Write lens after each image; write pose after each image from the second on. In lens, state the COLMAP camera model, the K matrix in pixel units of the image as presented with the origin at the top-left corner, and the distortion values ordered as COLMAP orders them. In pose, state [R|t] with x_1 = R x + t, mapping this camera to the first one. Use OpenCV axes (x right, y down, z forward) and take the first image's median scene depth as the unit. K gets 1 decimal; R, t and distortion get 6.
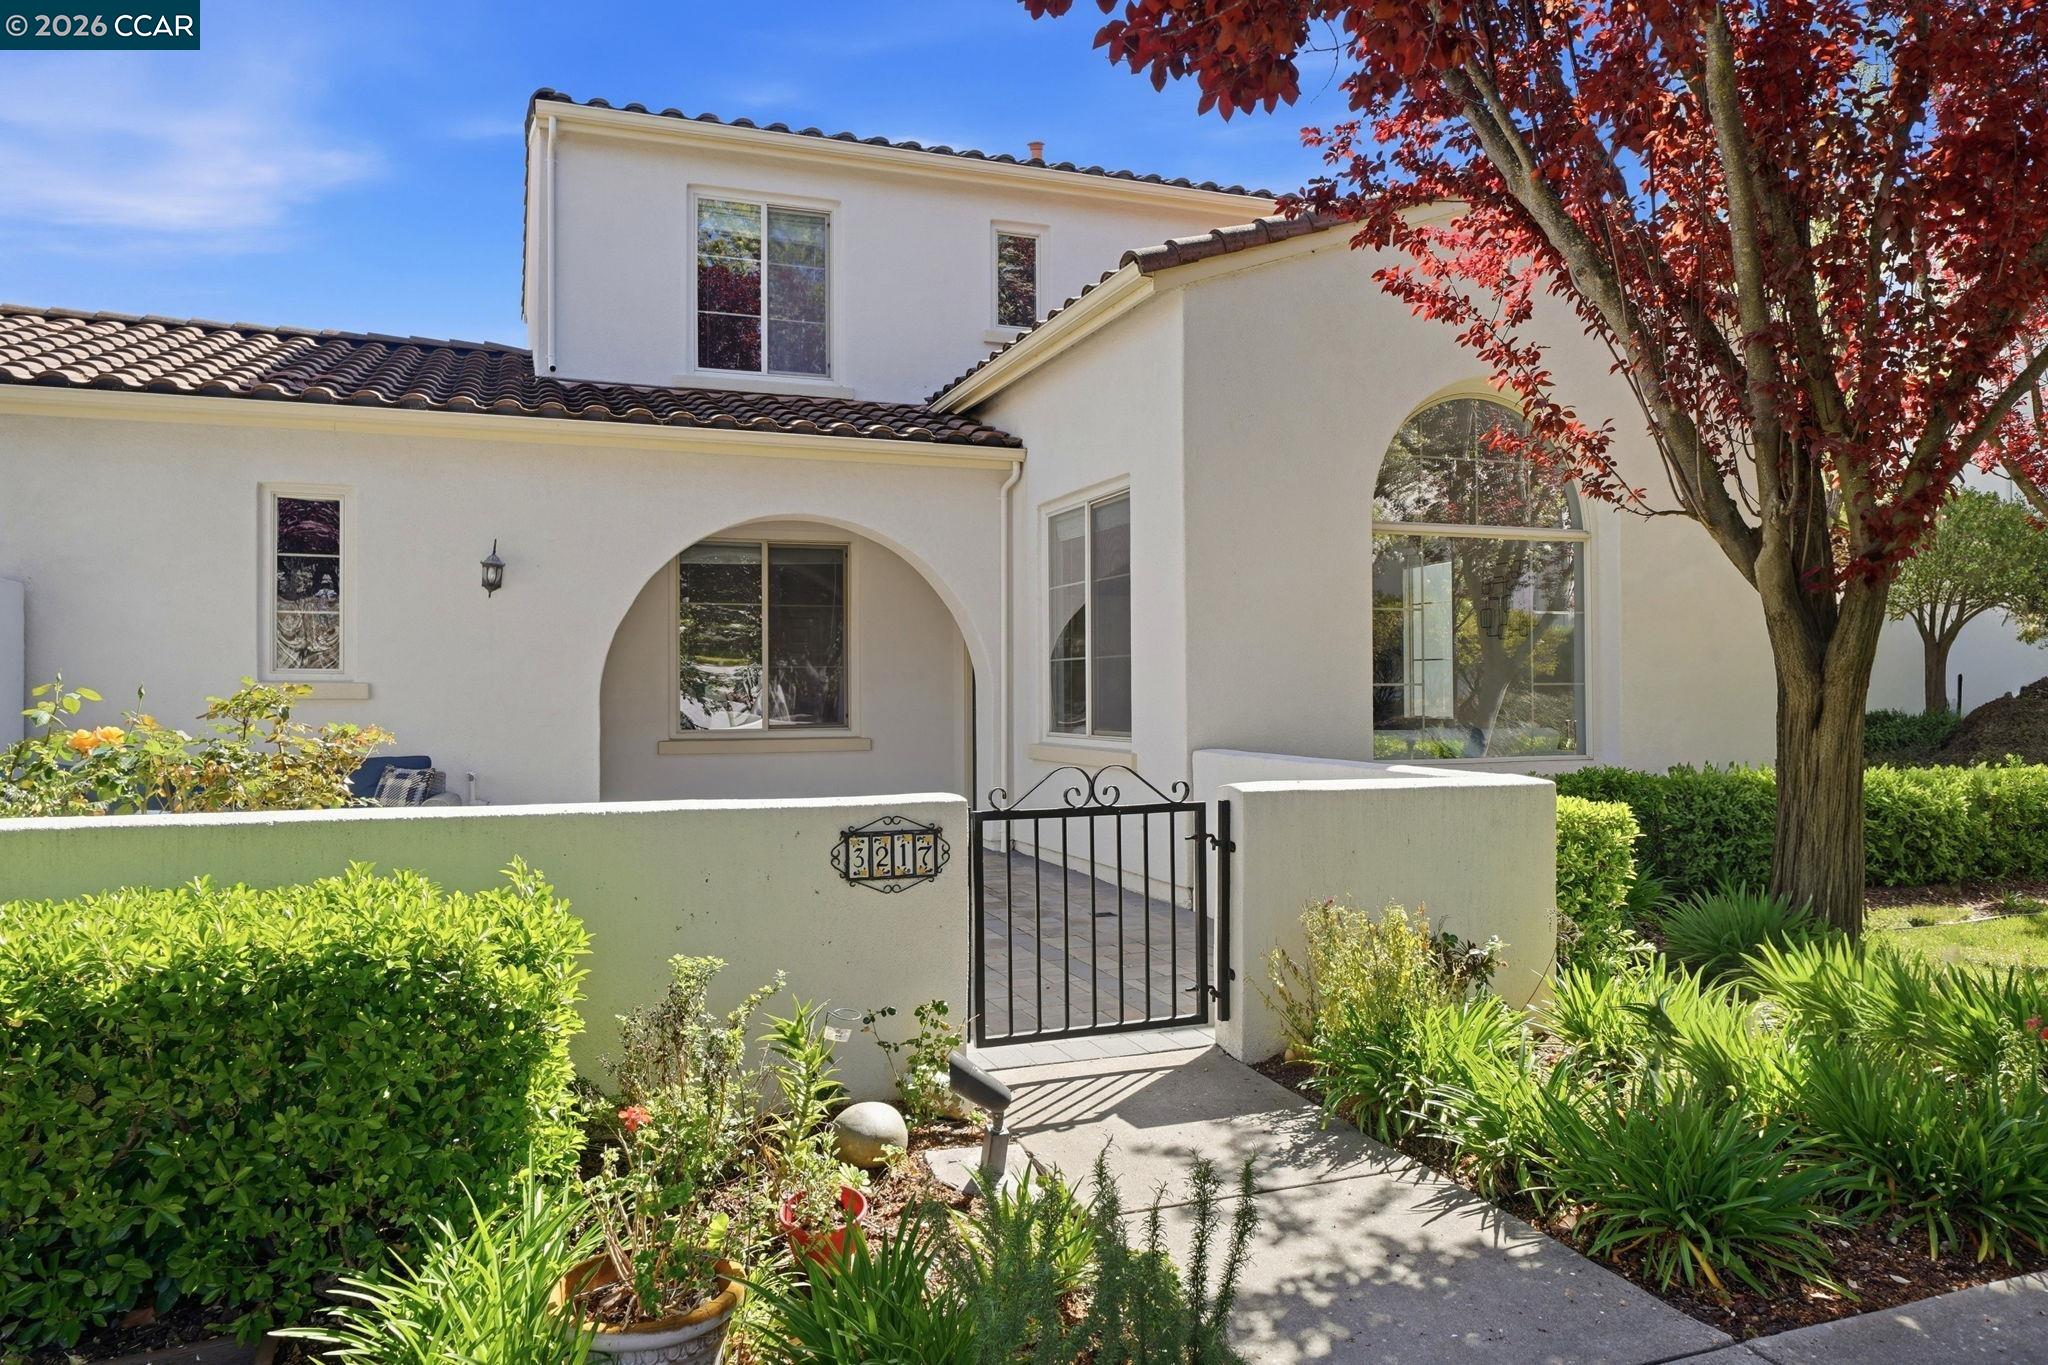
lens RADIAL K [[1355.5, 0, 989.5], [0, 1355.5, 668.5], [0, 0, 1]] dist [0.000680, -0.001972]
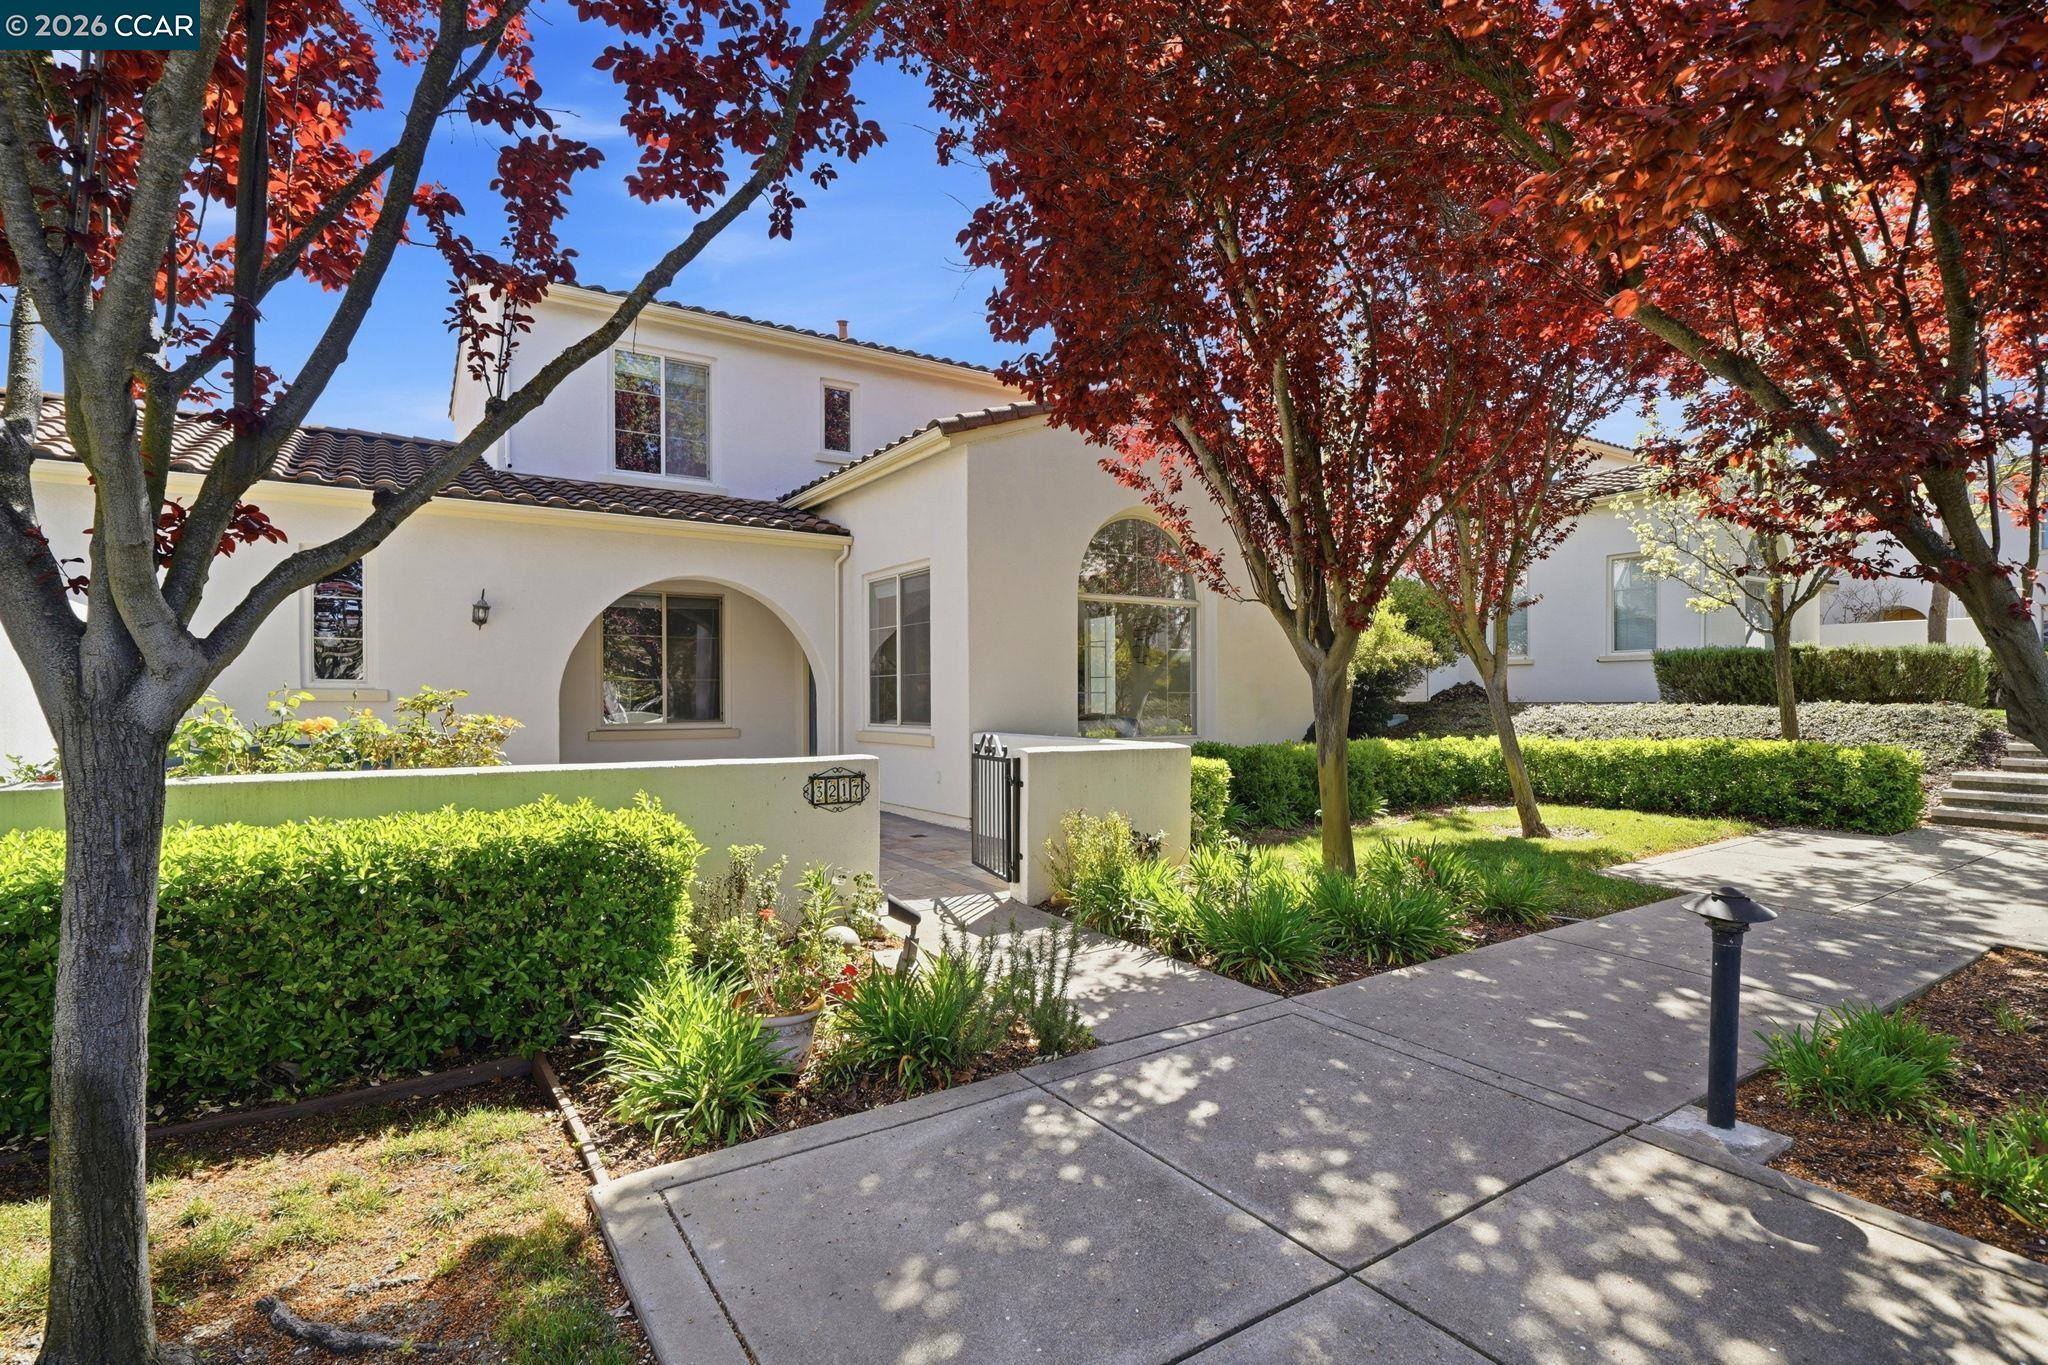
lens RADIAL K [[987.7, 0, 989.6], [0, 987.7, 692.9], [0, 0, 1]] dist [-0.002928, -0.001714]
pose [[0.975184, 0.002353, 0.221381, -0.144779], [-0.004760, 0.999935, 0.010340, 0.000287], [-0.221343, -0.011137, 0.975132, -0.237196]]
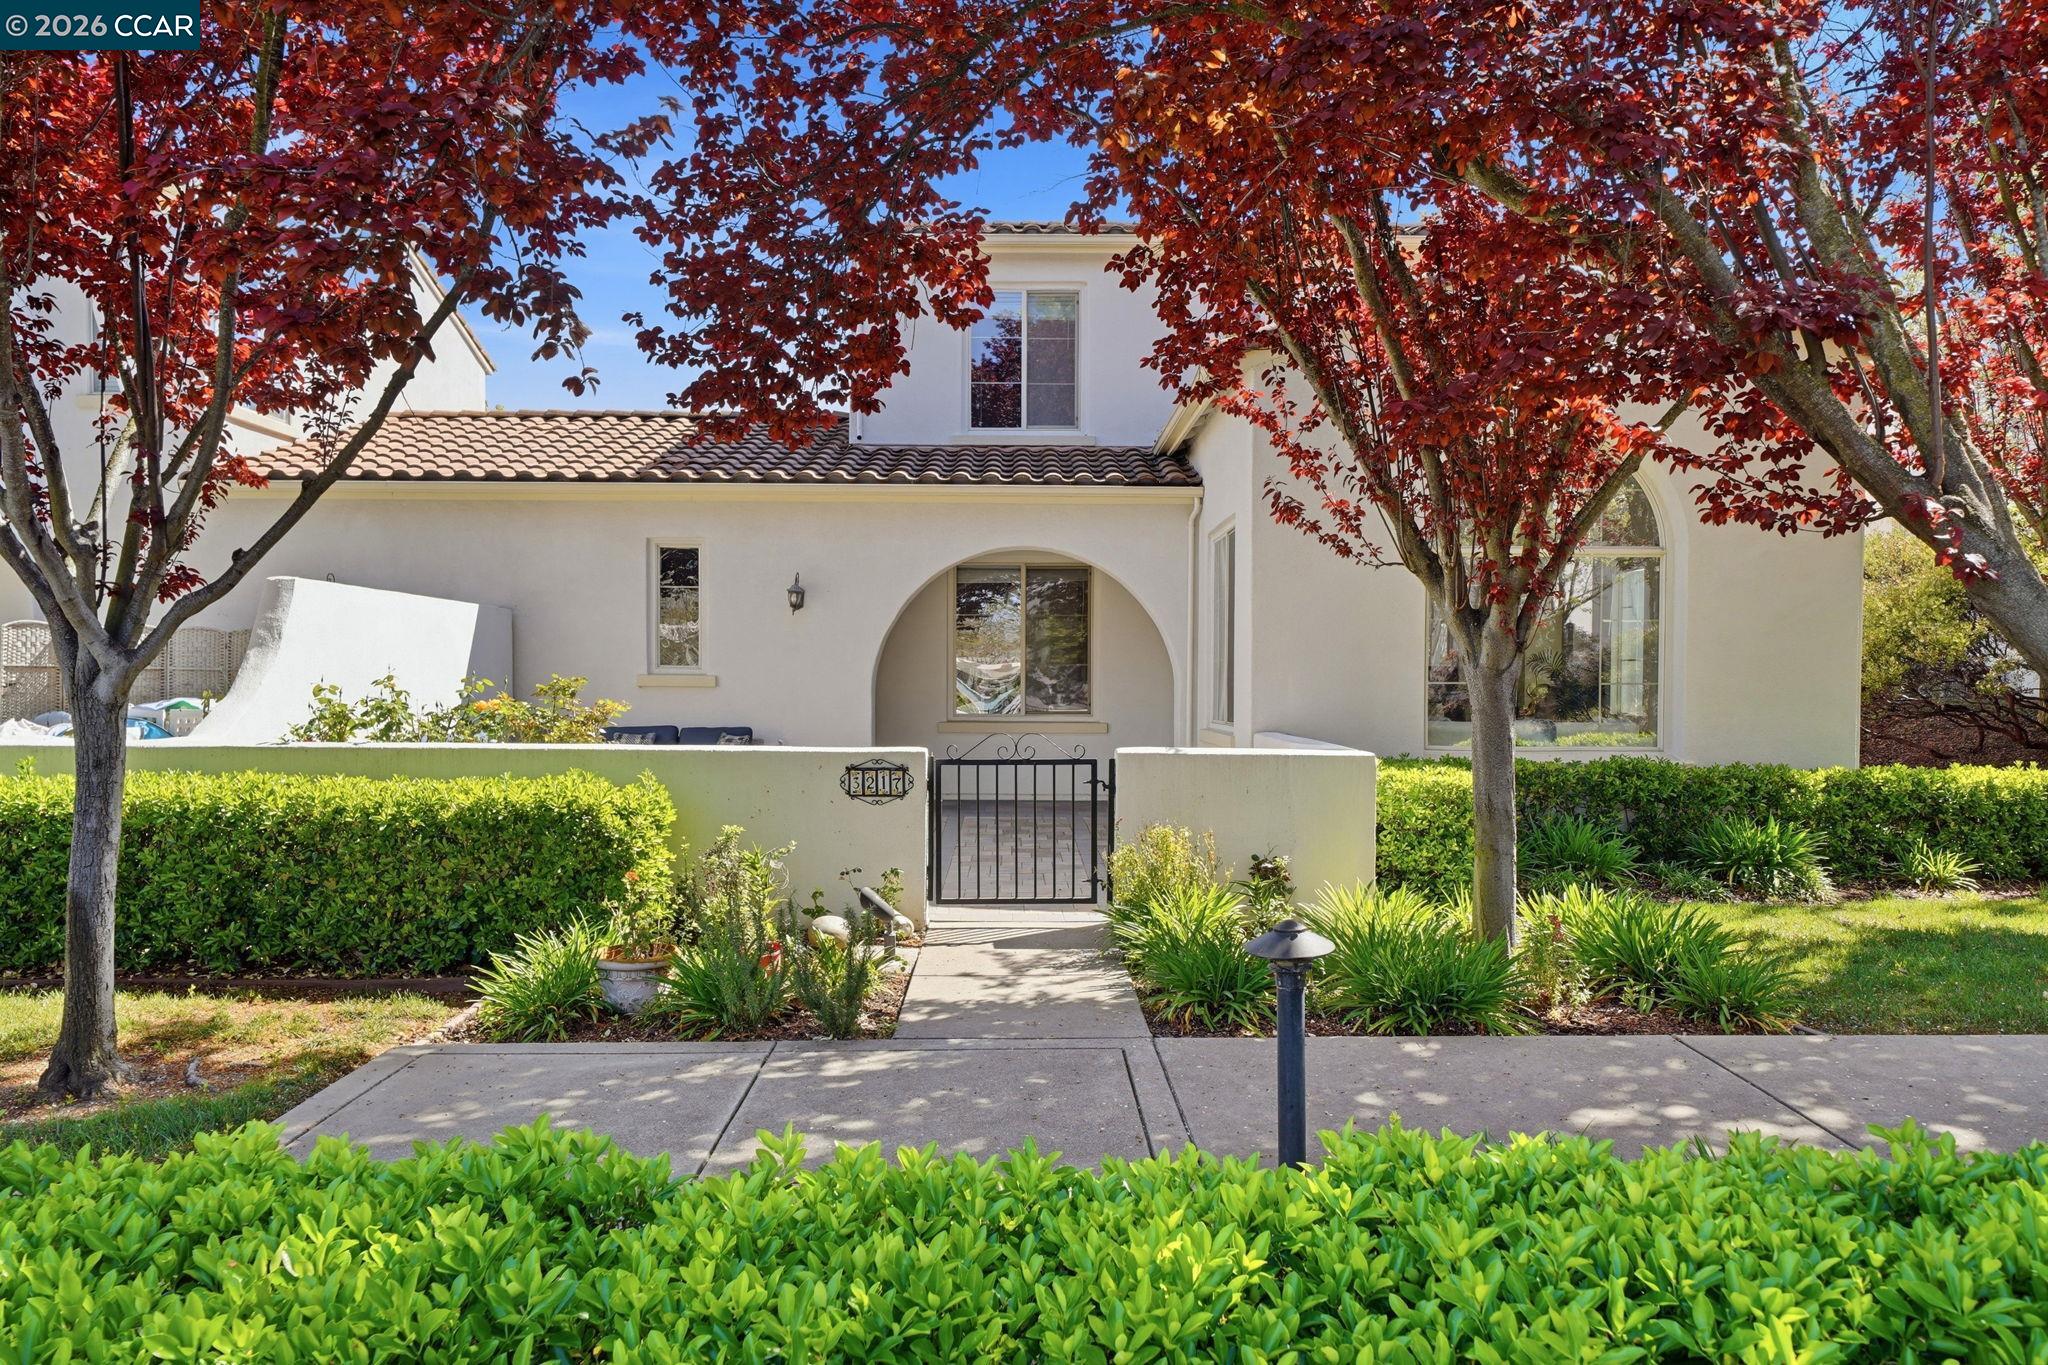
lens RADIAL K [[1355.5, 0, 986.0], [0, 1355.5, 727.6], [0, 0, 1]] dist [0.000680, -0.001972]
pose [[0.939628, 0.019972, -0.341613, 0.560544], [-0.003159, 0.998759, 0.049703, -0.012190], [0.342182, -0.045624, 0.938525, -0.468809]]
